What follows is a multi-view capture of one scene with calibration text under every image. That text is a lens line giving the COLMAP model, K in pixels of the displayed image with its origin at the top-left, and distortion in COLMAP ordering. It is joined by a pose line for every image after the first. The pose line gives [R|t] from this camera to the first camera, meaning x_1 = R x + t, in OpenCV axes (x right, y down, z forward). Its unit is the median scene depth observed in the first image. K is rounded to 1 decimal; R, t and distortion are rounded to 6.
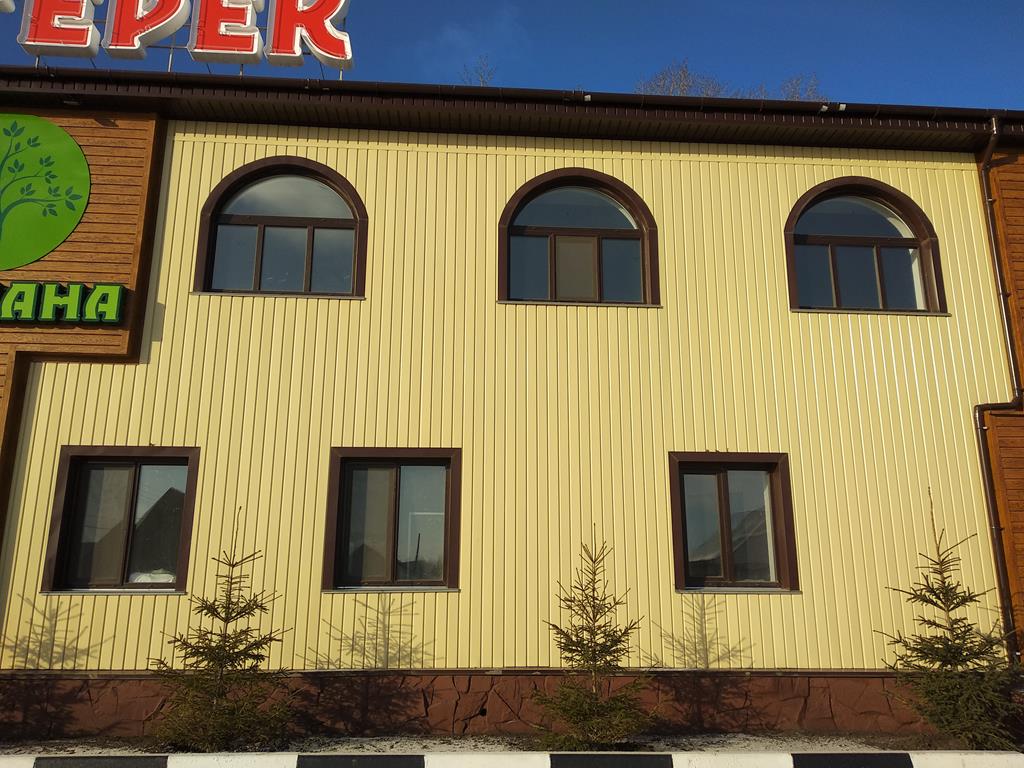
lens RADIAL K [[761.8, 0, 515.2], [0, 761.8, 391.9], [0, 0, 1]] dist [0.056431, -0.053624]
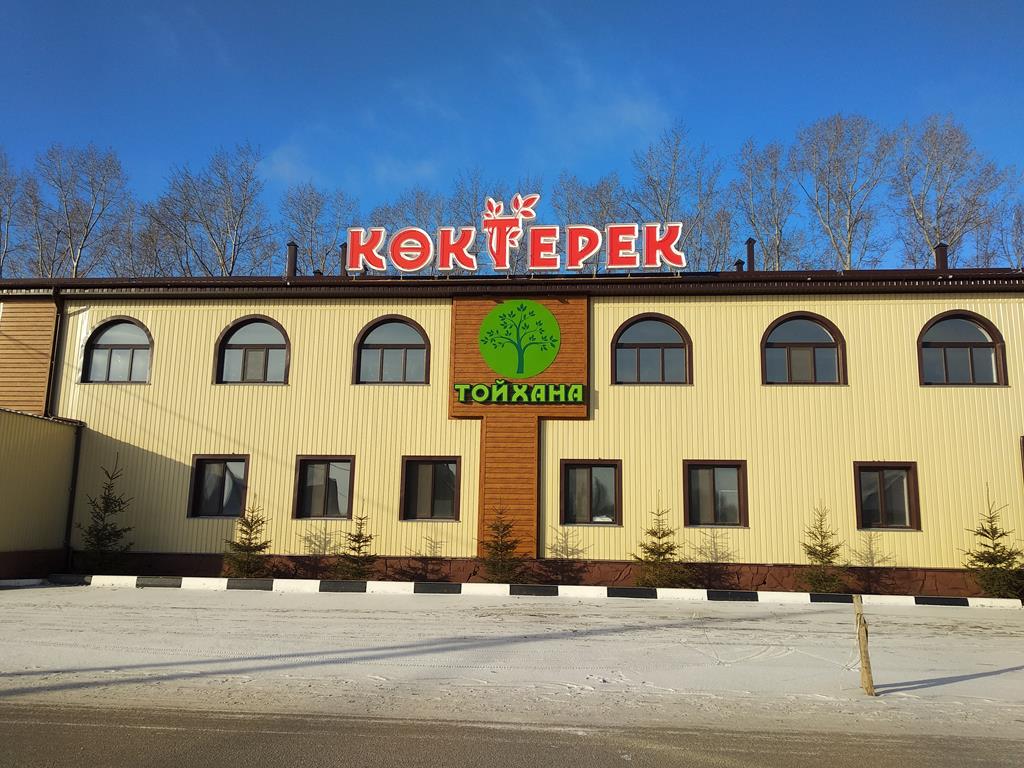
lens RADIAL K [[784.3, 0, 511.1], [0, 784.3, 387.0], [0, 0, 1]] dist [0.056182, -0.055733]
pose [[0.990013, -0.013726, -0.140306, -0.404619], [0.025049, 0.996539, 0.079263, -0.311541], [0.138733, -0.081986, 0.986930, -1.190111]]
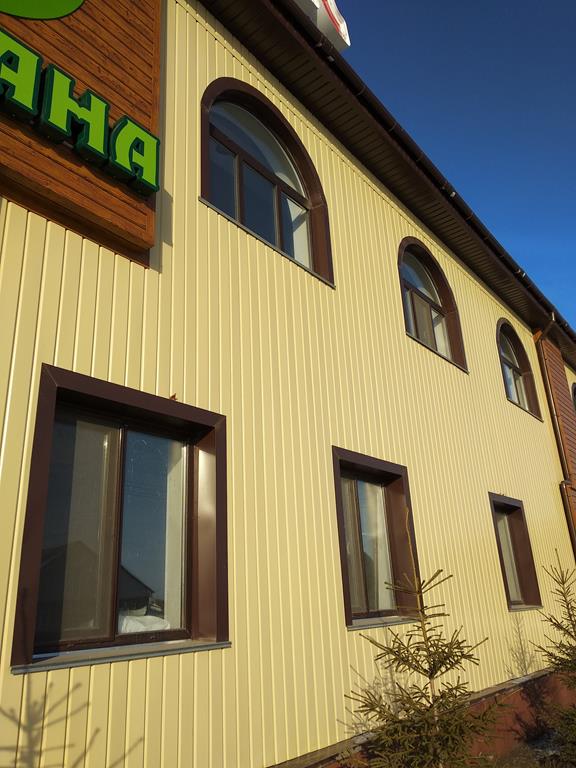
lens RADIAL K [[588.2, 0, 288.0], [0, 588.2, 384.0], [0, 0, 1]] dist [0.056182, -0.055733]
pose [[0.669032, 0.224254, 0.708594, -0.745724], [-0.126662, 0.973849, -0.188611, 0.135205], [-0.732361, 0.036434, 0.679941, 0.603151]]
